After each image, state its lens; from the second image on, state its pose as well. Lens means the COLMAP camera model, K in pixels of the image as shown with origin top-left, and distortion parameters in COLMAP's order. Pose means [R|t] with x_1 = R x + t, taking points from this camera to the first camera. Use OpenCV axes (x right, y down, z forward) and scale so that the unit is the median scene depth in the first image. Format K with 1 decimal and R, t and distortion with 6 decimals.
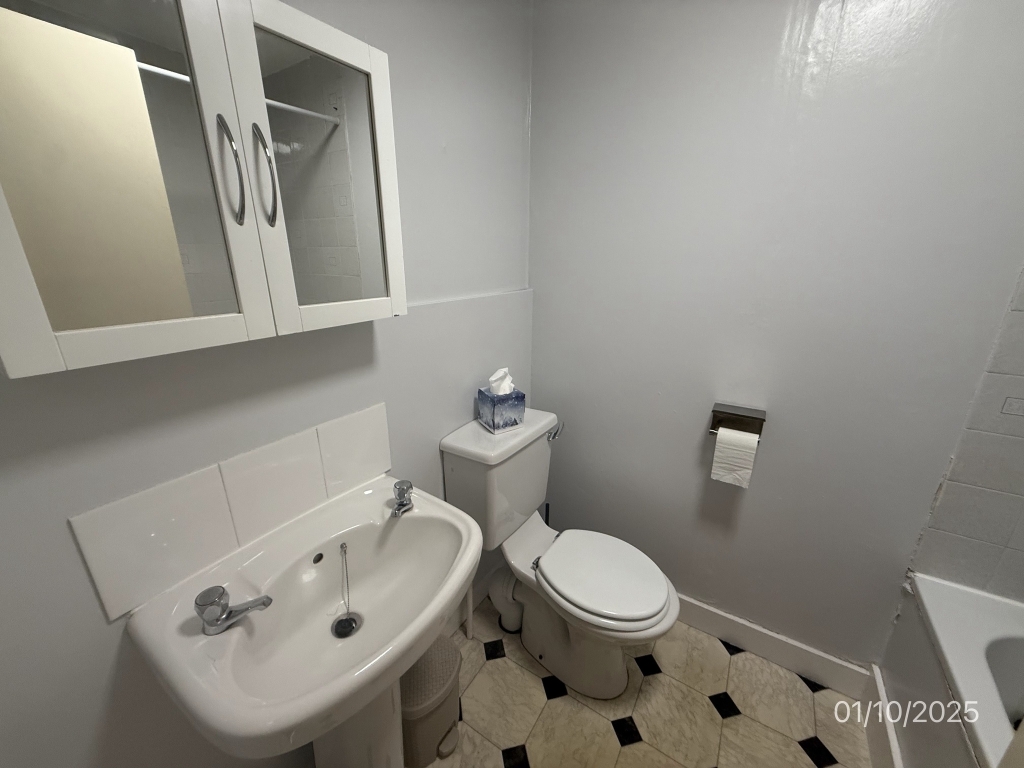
lens RADIAL K [[403.7, 0, 511.0], [0, 403.7, 384.1], [0, 0, 1]] dist [-0.000201, 0.000290]
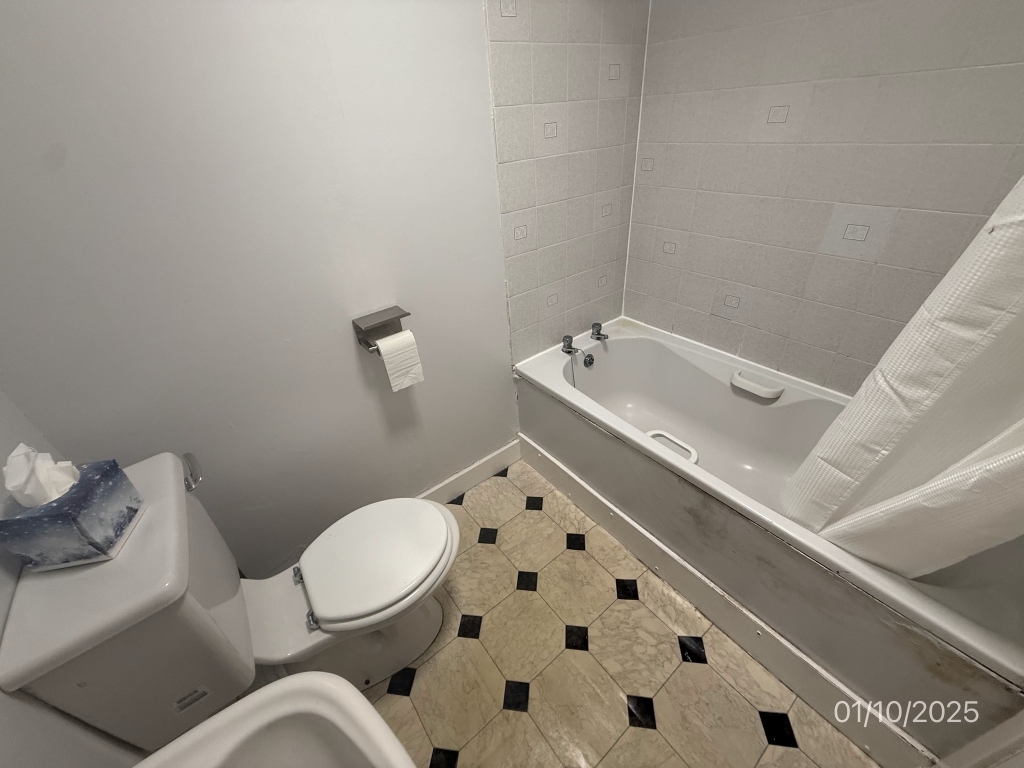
lens RADIAL K [[403.7, 0, 511.0], [0, 403.7, 384.1], [0, 0, 1]] dist [-0.000201, 0.000290]
pose [[0.345743, -0.547784, 0.761836, -0.136662], [0.360037, 0.827208, 0.431393, -0.099645], [-0.866507, 0.125138, 0.483224, 0.287597]]
